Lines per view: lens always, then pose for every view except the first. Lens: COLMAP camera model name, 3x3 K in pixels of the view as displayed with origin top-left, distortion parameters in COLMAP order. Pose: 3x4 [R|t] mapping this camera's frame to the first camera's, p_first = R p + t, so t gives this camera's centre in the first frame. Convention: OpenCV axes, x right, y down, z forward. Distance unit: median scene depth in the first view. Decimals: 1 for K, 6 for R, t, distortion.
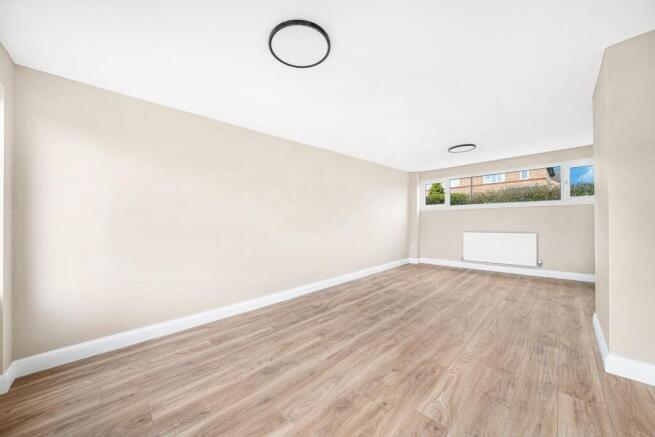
lens RADIAL K [[239.8, 0, 323.6], [0, 239.8, 218.2], [0, 0, 1]] dist [-0.006578, 0.002869]
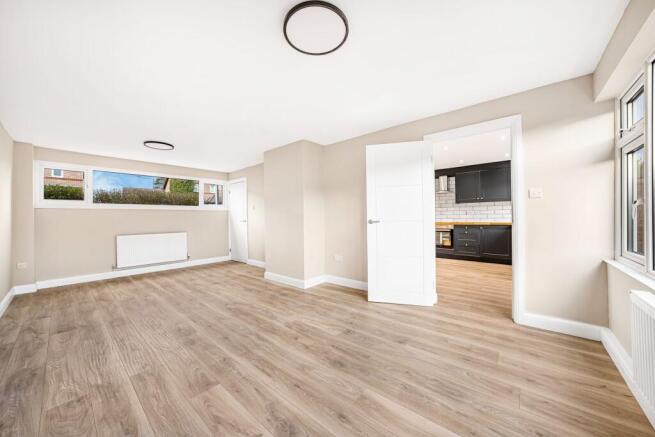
lens RADIAL K [[239.8, 0, 322.5], [0, 239.8, 220.0], [0, 0, 1]] dist [-0.006578, 0.002869]
pose [[-0.082125, 0.005684, 0.996606, -0.664608], [0.004707, 0.999975, -0.005316, 0.020710], [-0.996611, 0.004254, -0.082150, 0.676045]]
